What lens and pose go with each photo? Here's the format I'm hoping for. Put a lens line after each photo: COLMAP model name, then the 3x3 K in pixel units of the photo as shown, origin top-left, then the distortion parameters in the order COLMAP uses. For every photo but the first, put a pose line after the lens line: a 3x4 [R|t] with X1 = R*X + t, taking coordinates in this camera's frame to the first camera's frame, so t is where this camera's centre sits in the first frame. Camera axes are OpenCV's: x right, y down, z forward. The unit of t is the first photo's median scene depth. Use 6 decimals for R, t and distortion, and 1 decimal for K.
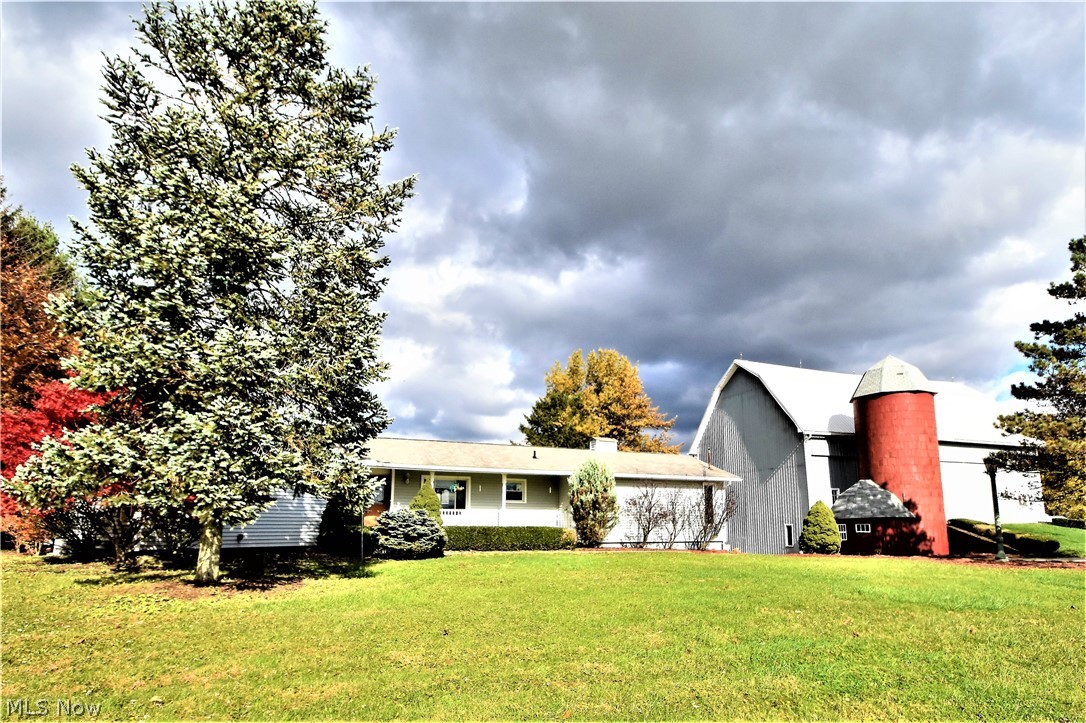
lens RADIAL K [[627.6, 0, 543.0], [0, 627.6, 361.9], [0, 0, 1]] dist [0.002625, 0.000131]
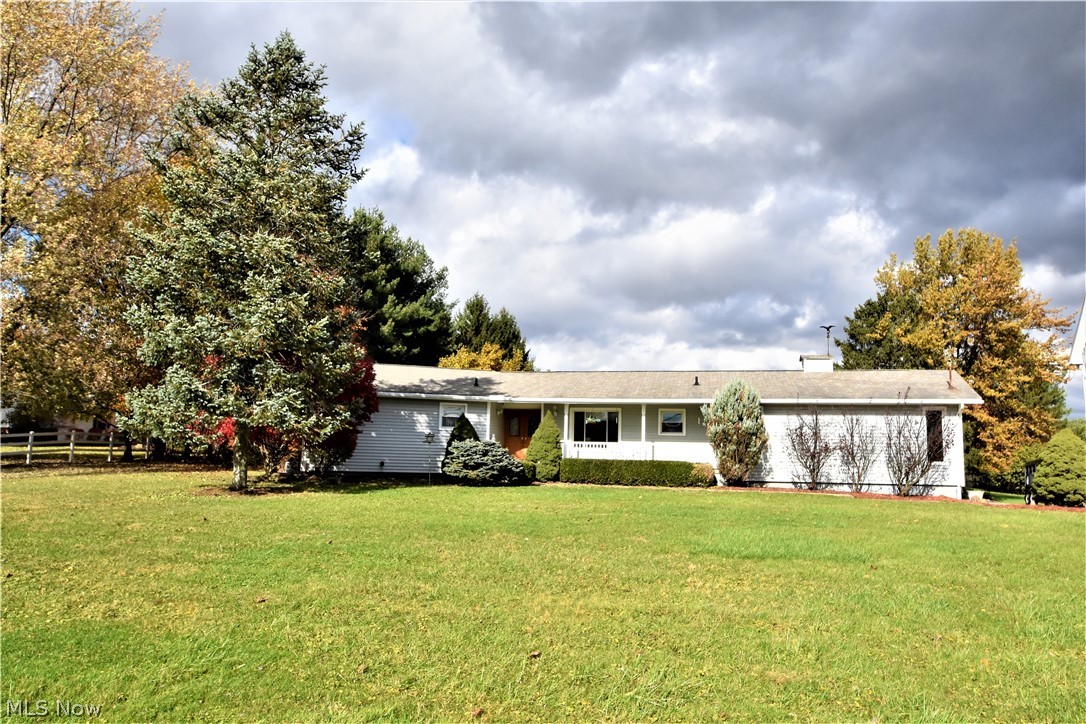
lens RADIAL K [[749.3, 0, 543.2], [0, 749.3, 363.0], [0, 0, 1]] dist [-0.005096, -0.000639]
pose [[0.799926, -0.063969, -0.596679, 0.470523], [0.132621, 0.988562, 0.071813, 0.022569], [0.585261, -0.136577, 0.799260, 0.056505]]
